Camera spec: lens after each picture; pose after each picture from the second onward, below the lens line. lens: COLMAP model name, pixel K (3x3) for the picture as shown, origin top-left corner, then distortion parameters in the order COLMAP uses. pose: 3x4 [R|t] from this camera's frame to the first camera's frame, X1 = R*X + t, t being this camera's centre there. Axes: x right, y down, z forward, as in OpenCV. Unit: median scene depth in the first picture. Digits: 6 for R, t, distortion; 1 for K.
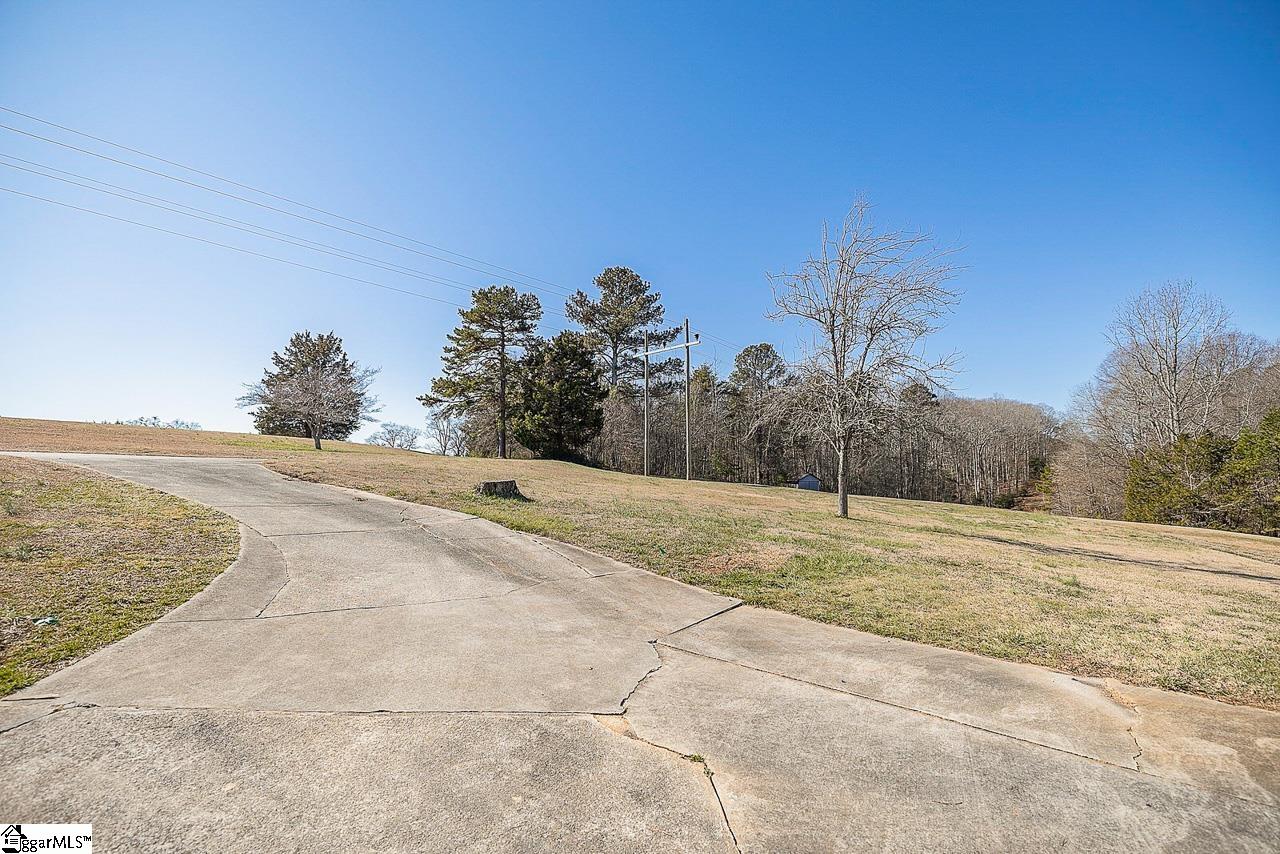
lens RADIAL K [[539.3, 0, 646.0], [0, 539.3, 441.8], [0, 0, 1]] dist [0.000003, -0.000428]
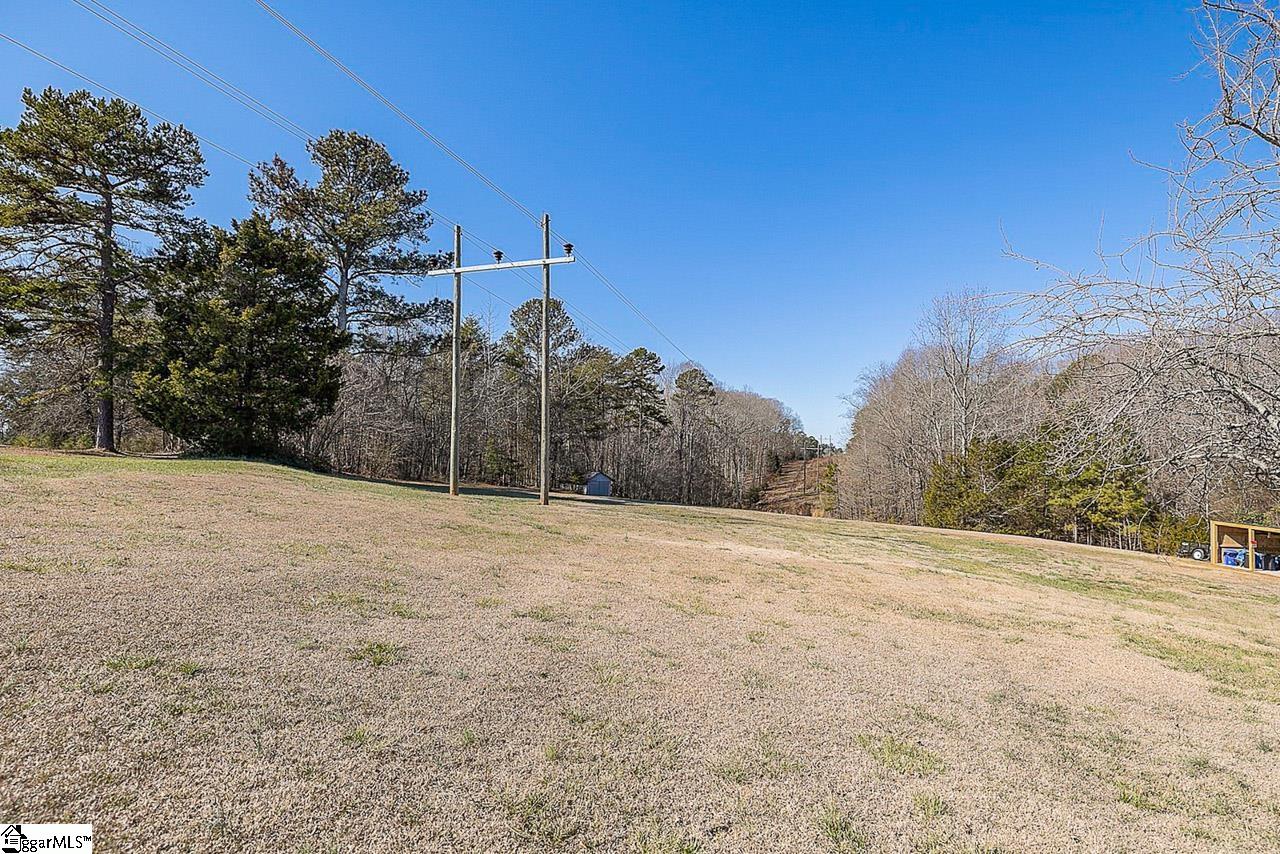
lens RADIAL K [[613.0, 0, 638.8], [0, 613.0, 446.2], [0, 0, 1]] dist [0.003204, 0.001179]
pose [[0.889553, 0.020015, 0.456394, -0.086098], [-0.036195, 0.998987, 0.026738, -0.007100], [-0.455396, -0.040304, 0.889376, 0.269595]]
